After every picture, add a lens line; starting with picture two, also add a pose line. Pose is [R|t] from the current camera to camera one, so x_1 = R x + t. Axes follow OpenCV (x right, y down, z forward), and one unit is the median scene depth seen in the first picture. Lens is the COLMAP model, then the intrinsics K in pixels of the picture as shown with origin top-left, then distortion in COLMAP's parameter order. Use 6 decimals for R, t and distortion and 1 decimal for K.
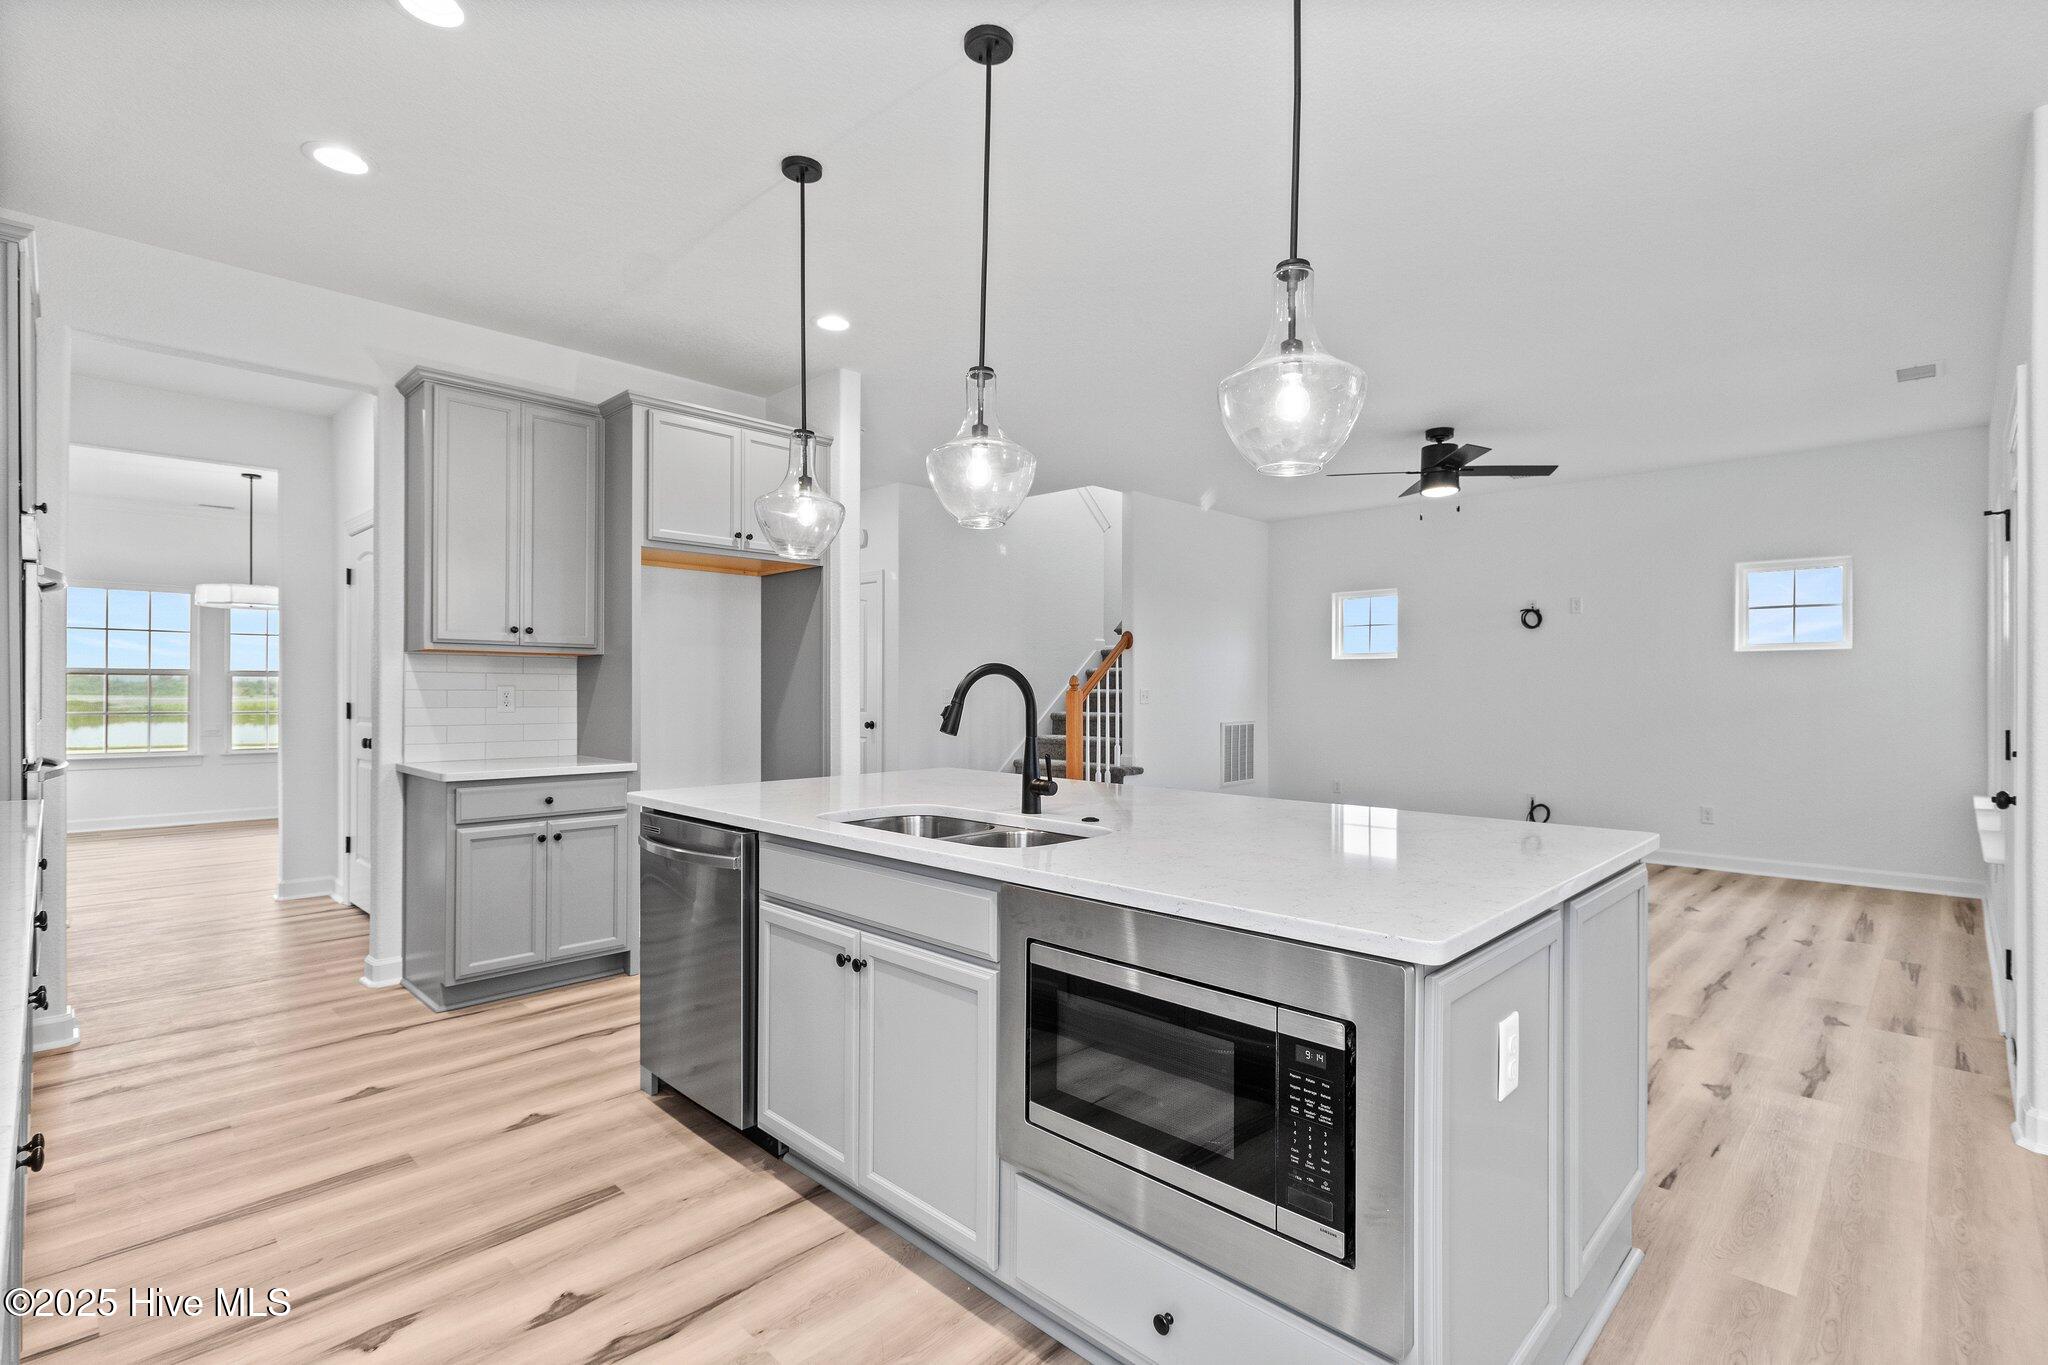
lens RADIAL K [[941.7, 0, 1034.5], [0, 941.7, 686.8], [0, 0, 1]] dist [0.001807, -0.000210]
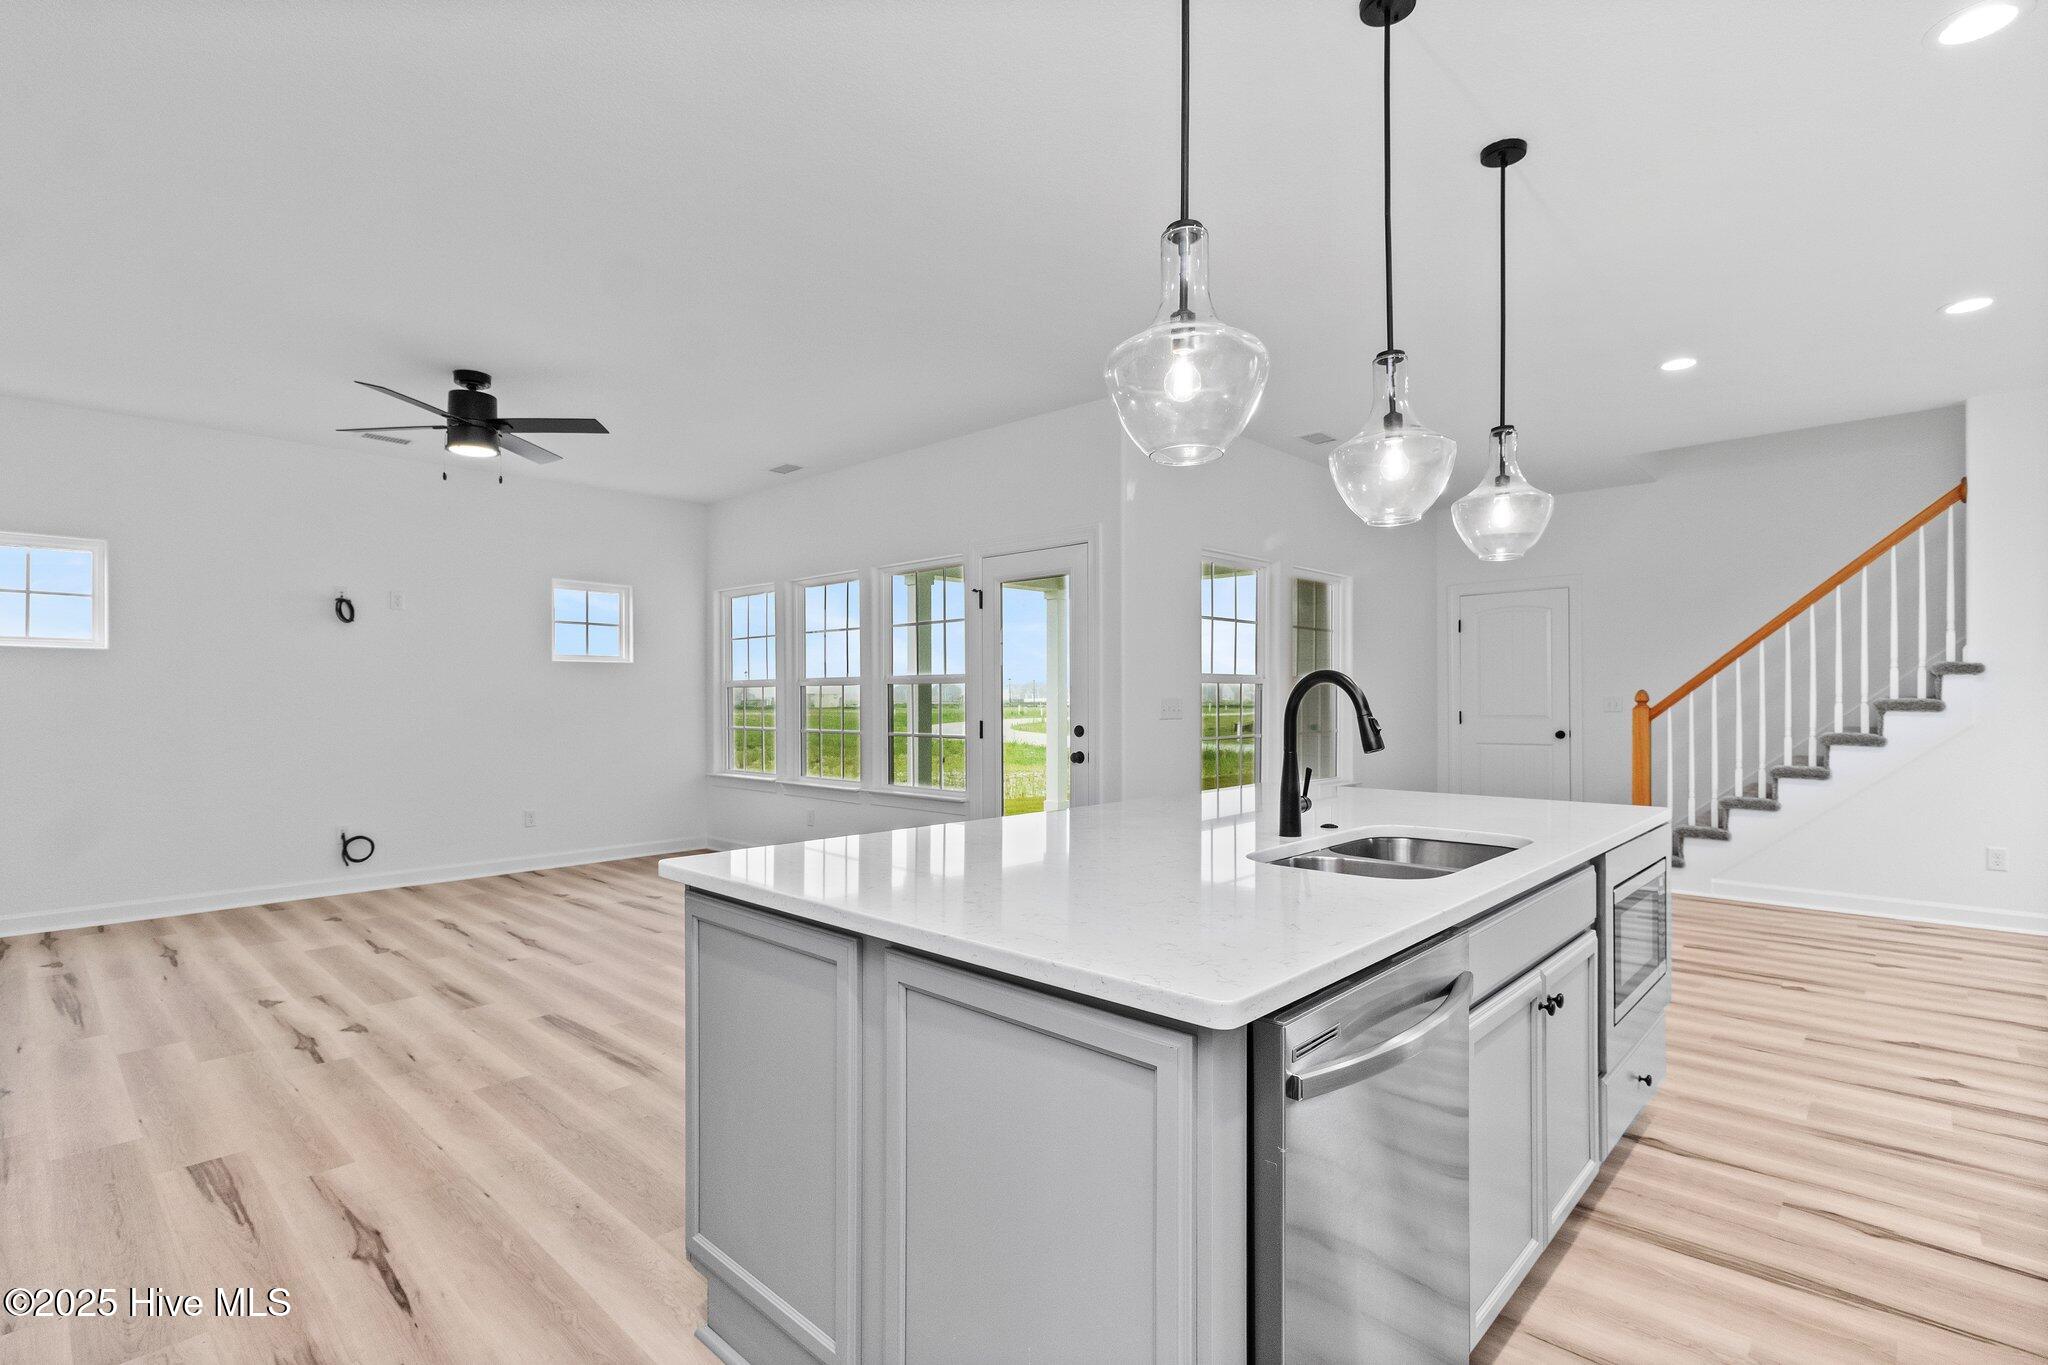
lens RADIAL K [[958.4, 0, 1028.4], [0, 958.4, 702.9], [0, 0, 1]] dist [0.002130, 0.000904]
pose [[-0.016398, -0.009545, 0.999820, -0.407112], [0.001825, 0.999952, 0.009576, 0.000620], [-0.999864, 0.001982, -0.016379, 0.552537]]
